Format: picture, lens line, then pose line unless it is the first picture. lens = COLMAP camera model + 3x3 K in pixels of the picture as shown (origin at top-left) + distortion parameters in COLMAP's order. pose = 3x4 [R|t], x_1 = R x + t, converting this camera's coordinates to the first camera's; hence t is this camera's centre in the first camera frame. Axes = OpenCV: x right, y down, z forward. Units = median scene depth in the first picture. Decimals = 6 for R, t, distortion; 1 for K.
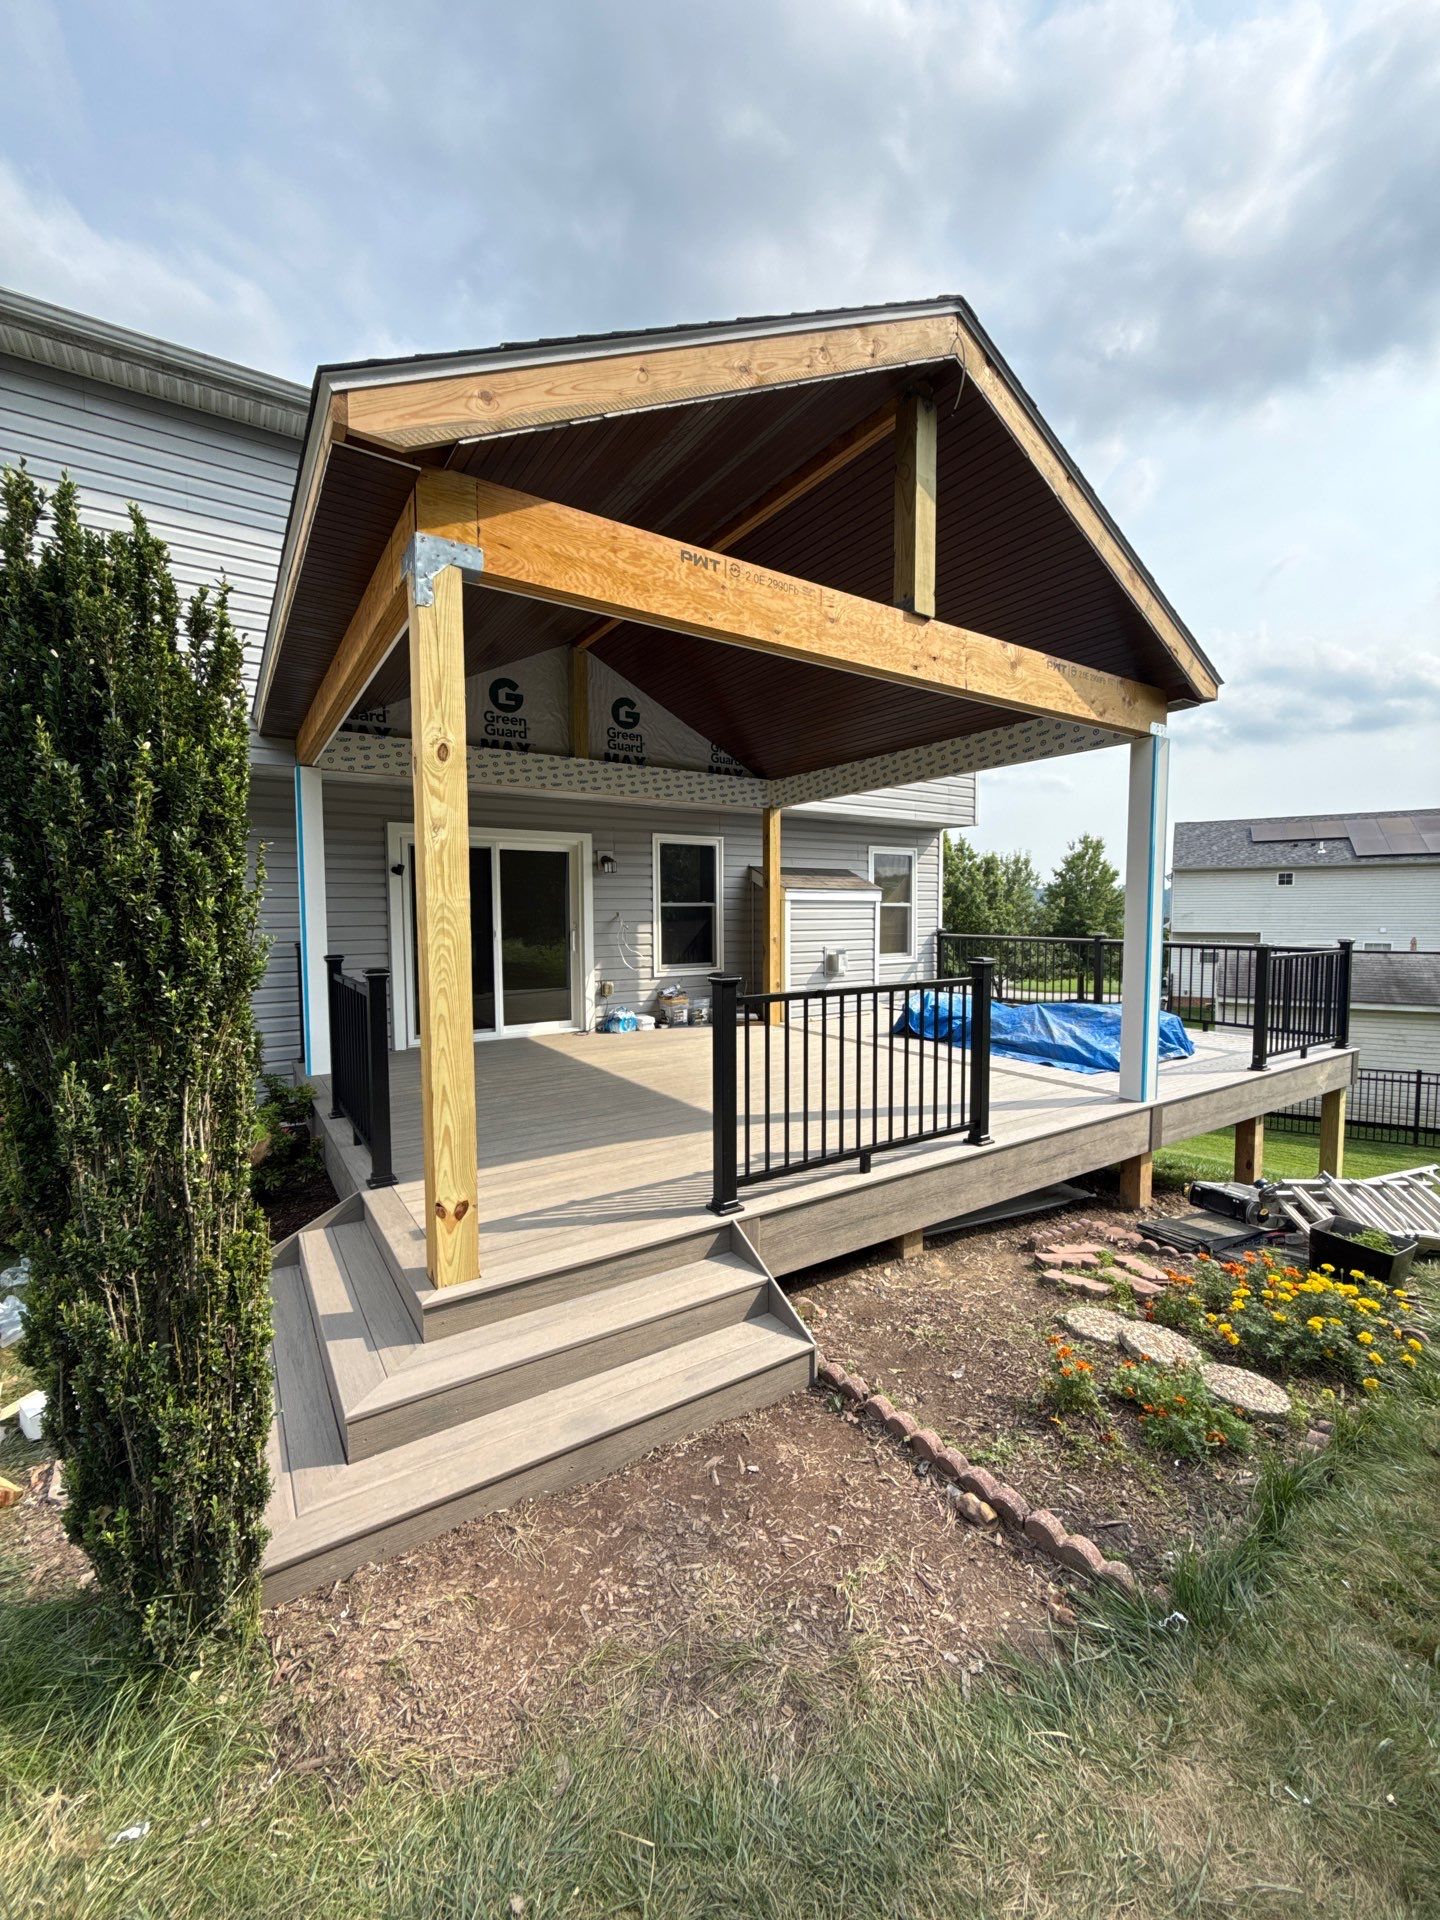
lens RADIAL K [[770.1, 0, 723.9], [0, 770.1, 955.1], [0, 0, 1]] dist [0.001087, 0.002600]
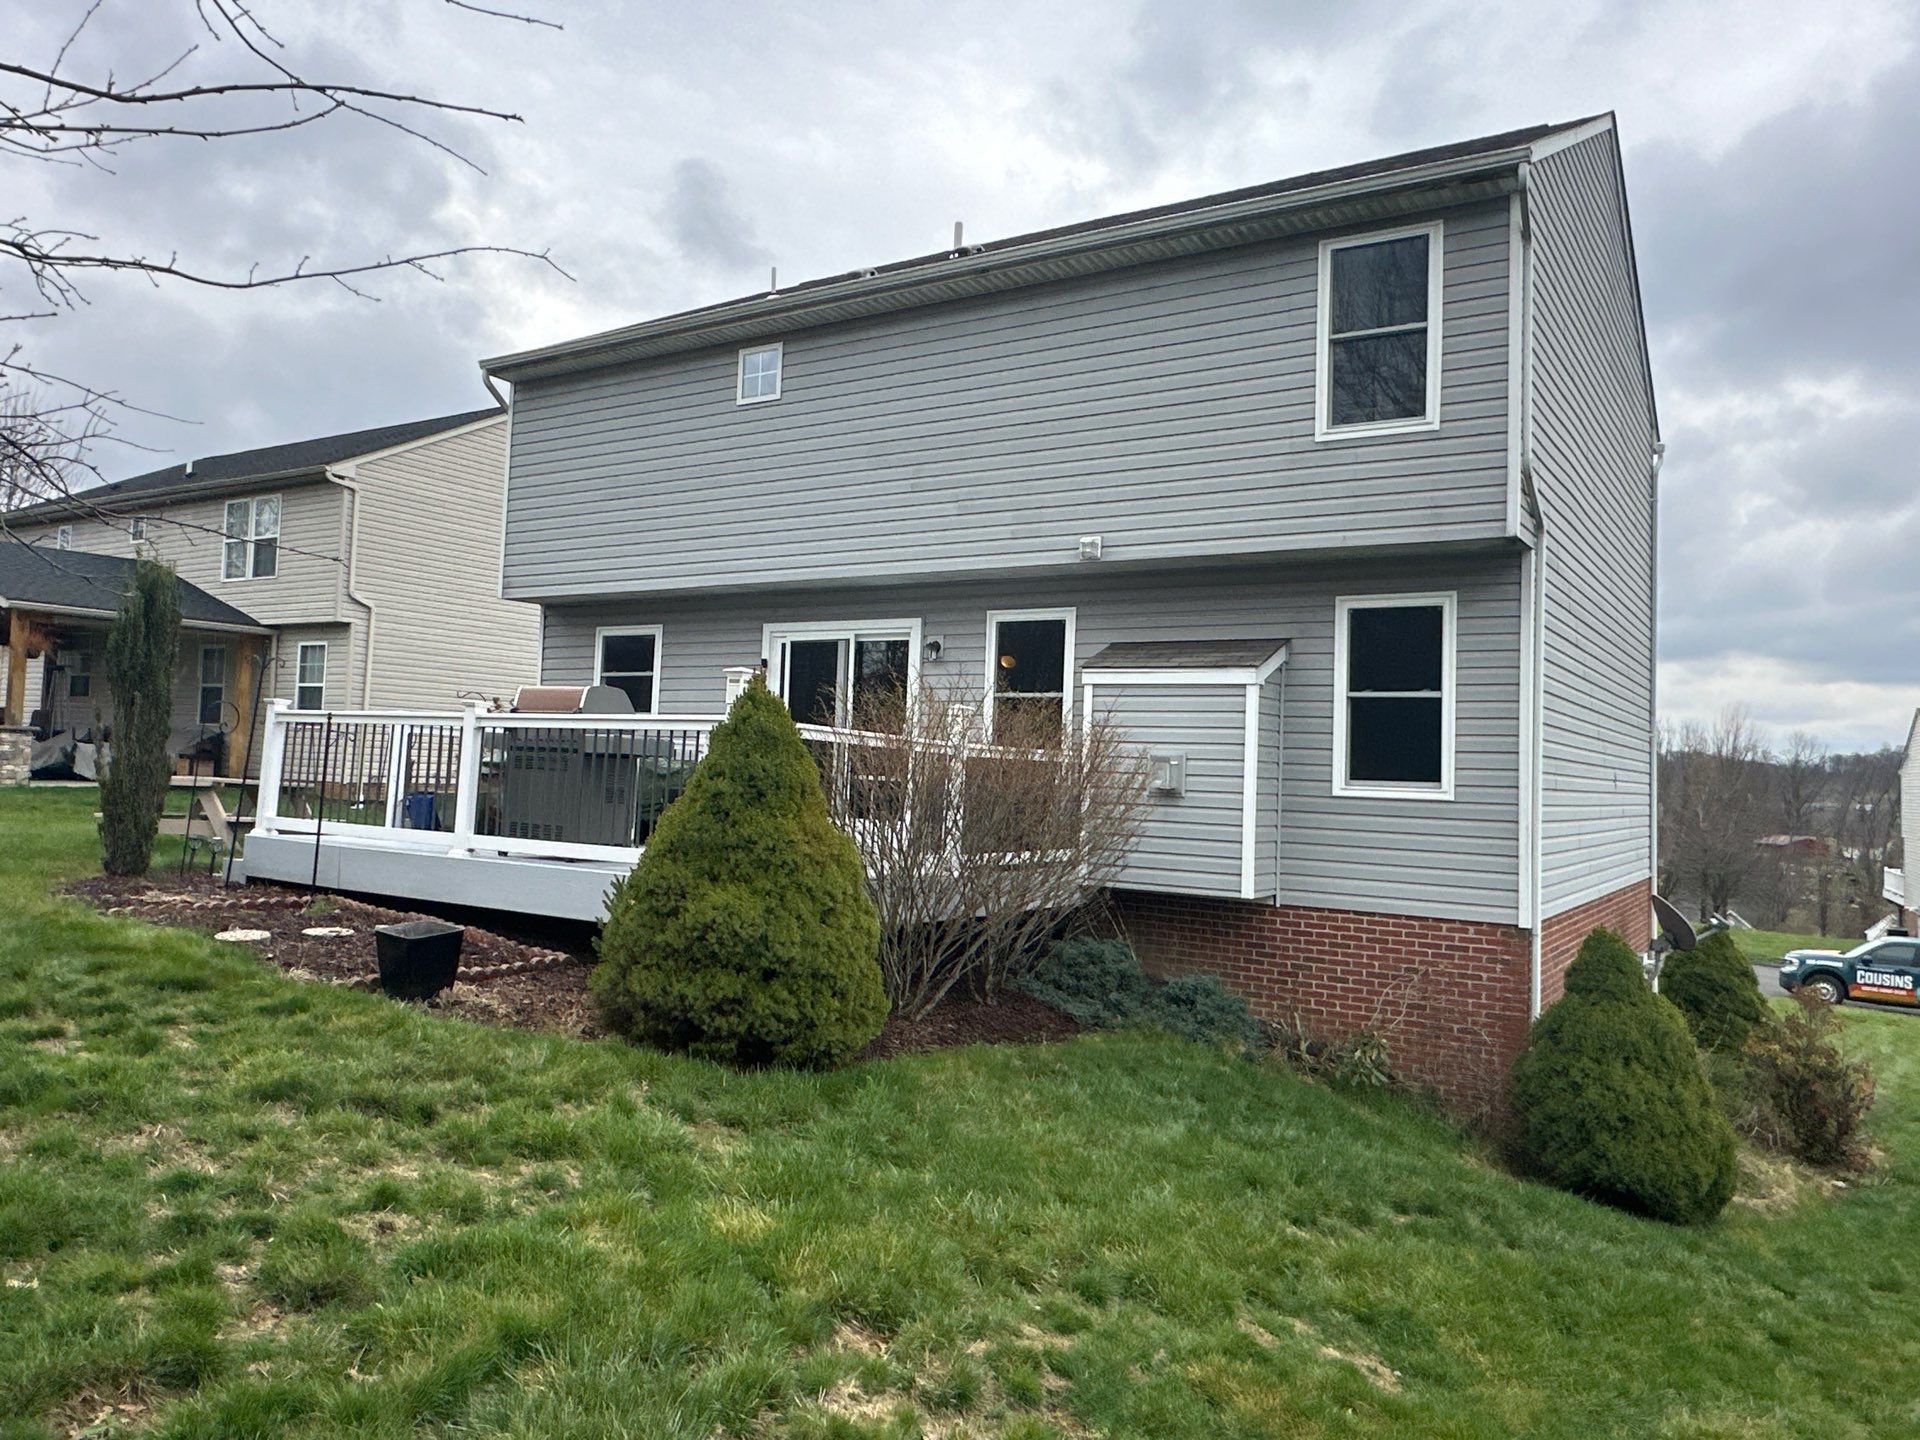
lens RADIAL K [[1349.8, 0, 964.1], [0, 1349.8, 672.7], [0, 0, 1]] dist [0.076926, -0.080318]
pose [[0.408173, -0.048126, -0.911635, 1.522394], [-0.087673, 0.991927, -0.091619, 0.057943], [0.908685, 0.117322, 0.400659, 0.474421]]
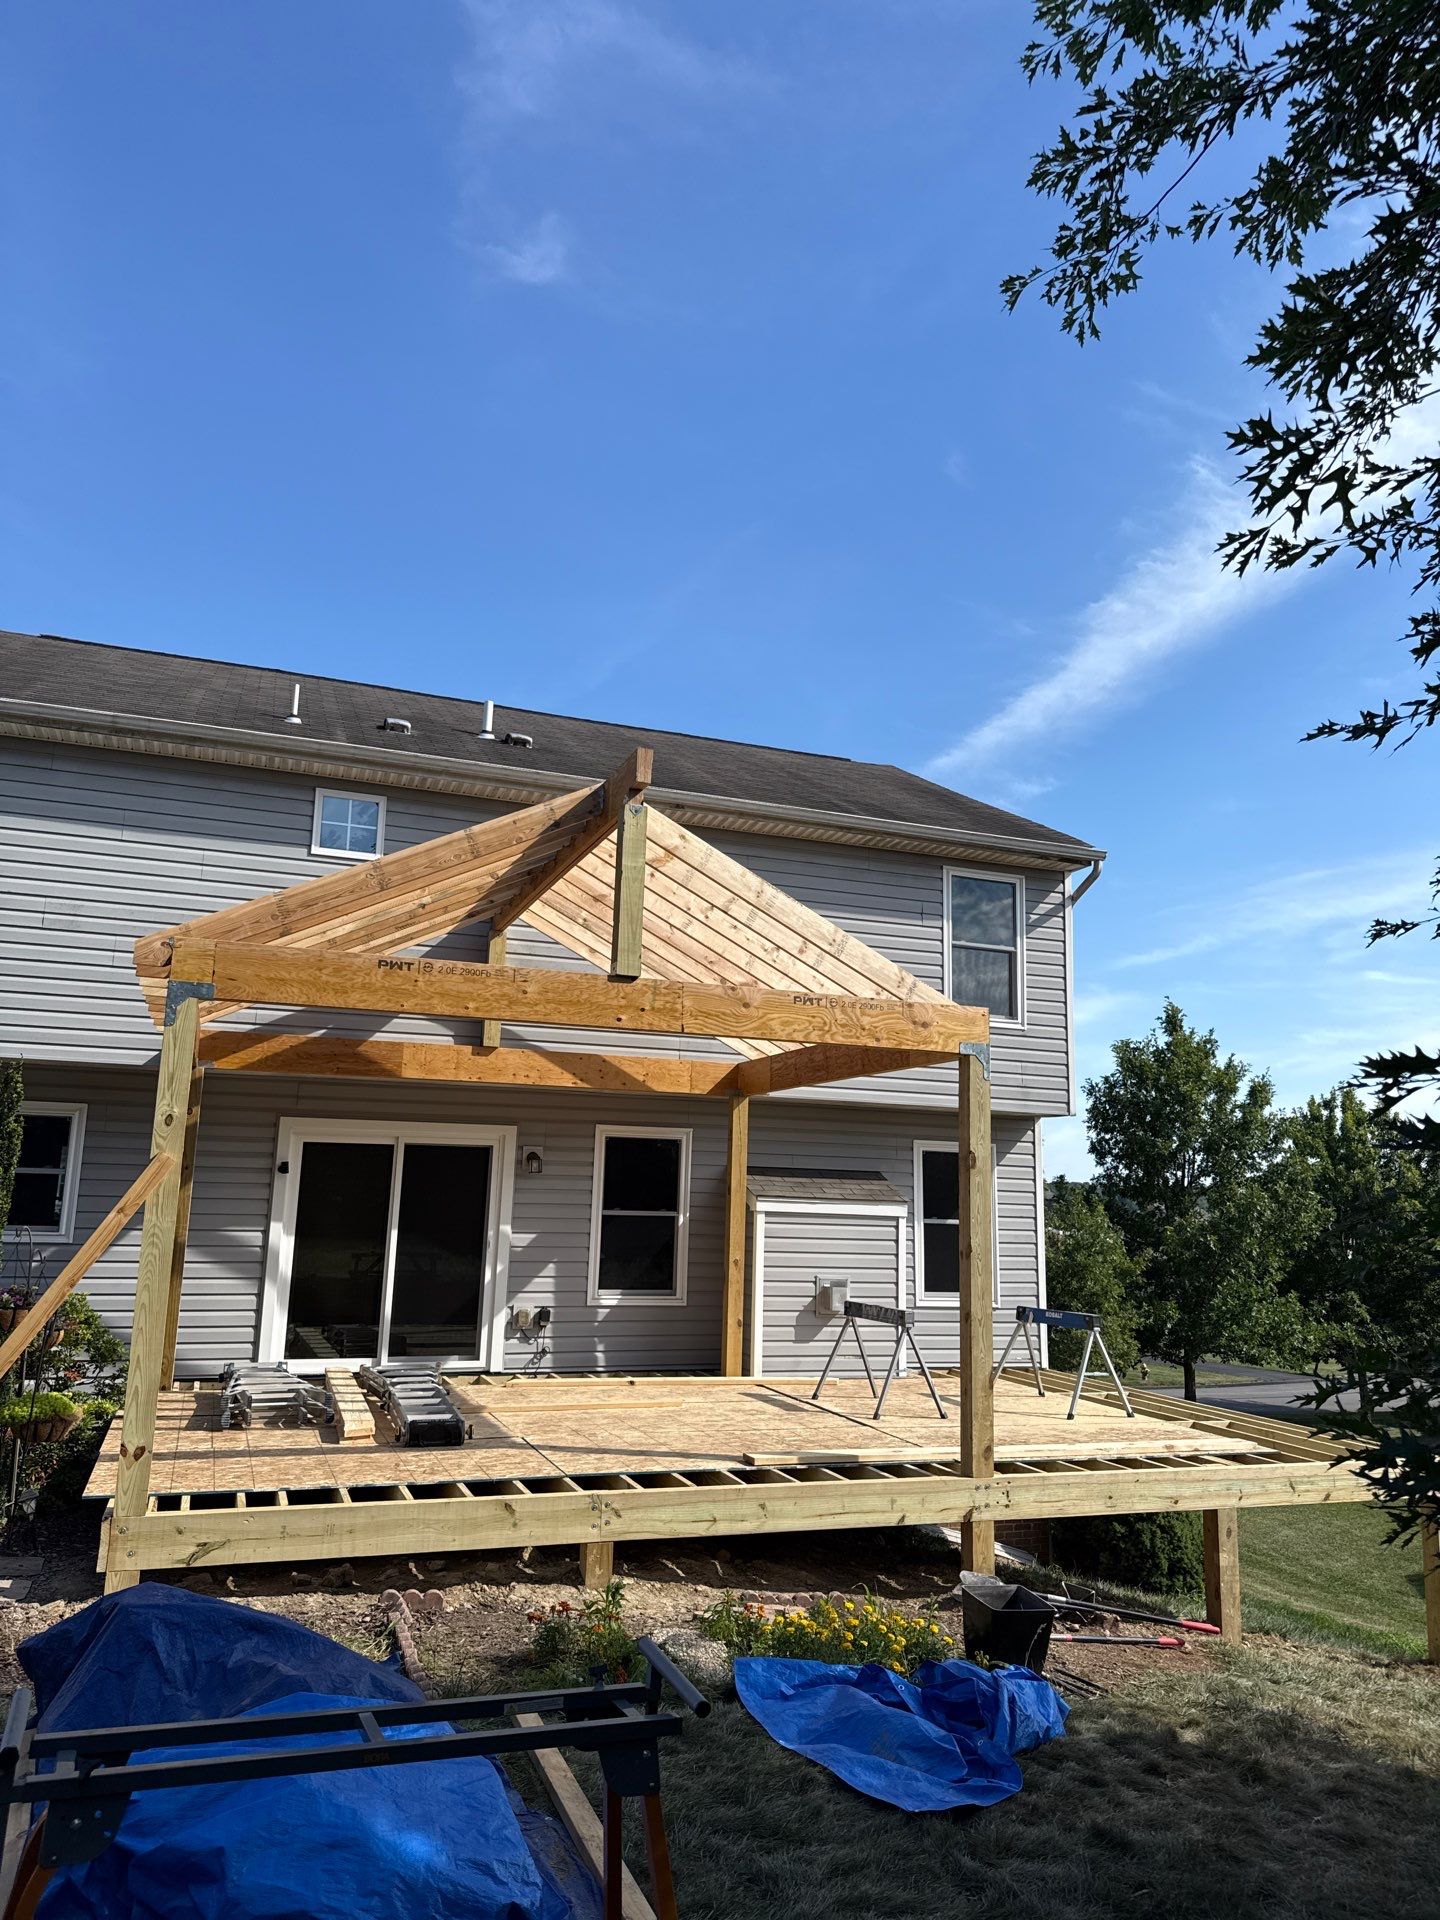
lens RADIAL K [[1349.8, 0, 726.2], [0, 1349.8, 954.1], [0, 0, 1]] dist [0.076926, -0.080318]
pose [[0.972530, -0.012338, -0.232449, 0.471105], [-0.043894, 0.970960, -0.235180, -0.000677], [0.228600, 0.238923, 0.943747, -0.475740]]
